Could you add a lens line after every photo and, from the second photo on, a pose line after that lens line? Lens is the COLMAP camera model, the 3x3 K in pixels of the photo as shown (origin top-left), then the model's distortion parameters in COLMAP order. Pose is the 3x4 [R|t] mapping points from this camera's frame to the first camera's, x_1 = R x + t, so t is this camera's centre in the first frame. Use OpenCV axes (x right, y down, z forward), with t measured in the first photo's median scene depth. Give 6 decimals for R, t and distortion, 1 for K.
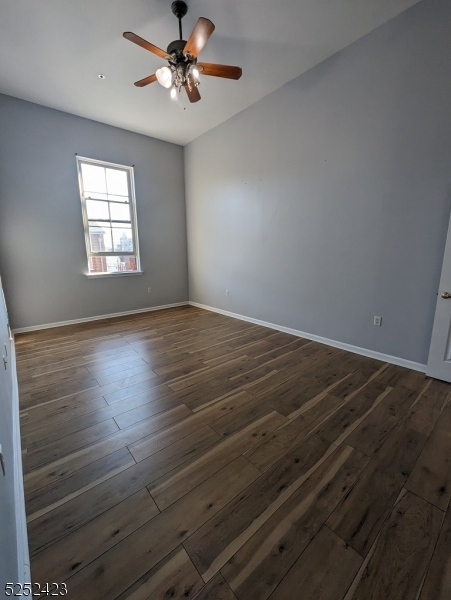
lens RADIAL K [[248.3, 0, 222.5], [0, 248.3, 297.2], [0, 0, 1]] dist [-0.000563, -0.000363]
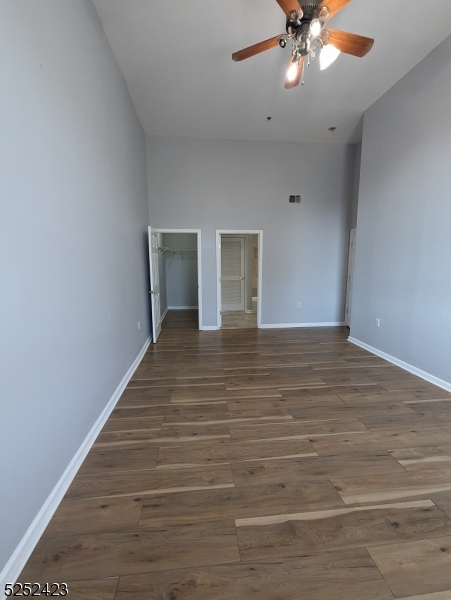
lens RADIAL K [[248.3, 0, 223.1], [0, 248.3, 300.4], [0, 0, 1]] dist [-0.000563, -0.000363]
pose [[-0.828287, -0.058025, 0.557291, -0.351894], [0.127075, 0.949251, 0.287705, -0.297569], [-0.545703, 0.309120, -0.778879, 1.620692]]
